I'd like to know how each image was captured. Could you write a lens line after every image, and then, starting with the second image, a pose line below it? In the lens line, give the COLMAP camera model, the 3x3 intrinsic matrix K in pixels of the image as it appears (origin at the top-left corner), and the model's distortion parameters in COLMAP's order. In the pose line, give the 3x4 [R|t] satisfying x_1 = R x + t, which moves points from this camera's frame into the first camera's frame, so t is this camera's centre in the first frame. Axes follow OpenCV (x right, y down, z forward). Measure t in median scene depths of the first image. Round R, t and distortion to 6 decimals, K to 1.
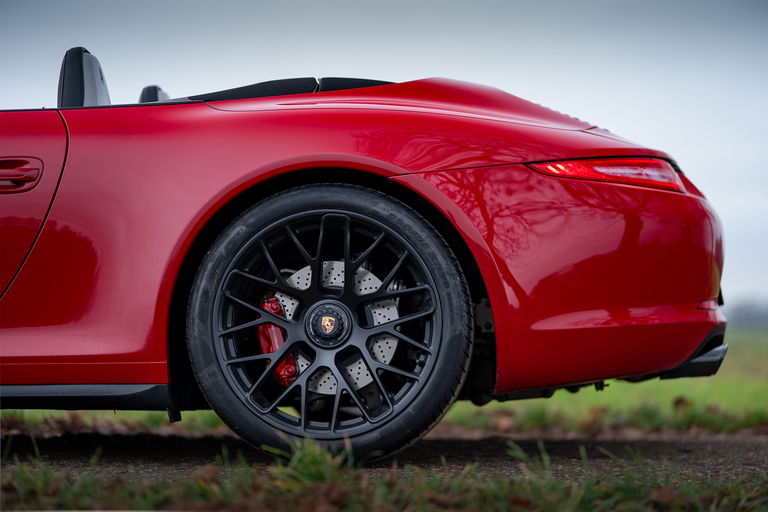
lens RADIAL K [[1956.8, 0, 383.6], [0, 1956.8, 256.4], [0, 0, 1]] dist [0.054448, 0.000000]
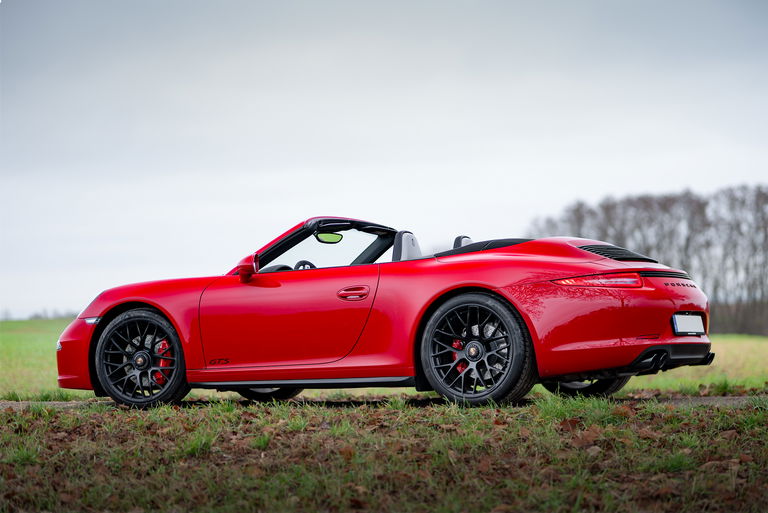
lens RADIAL K [[1956.8, 0, 384.5], [0, 1956.8, 257.1], [0, 0, 1]] dist [0.054448, 0.000000]
pose [[0.902049, -0.043765, -0.429408, 0.923727], [0.048808, 0.998808, 0.000732, -0.089049], [0.428864, -0.021619, 0.903110, -1.244798]]
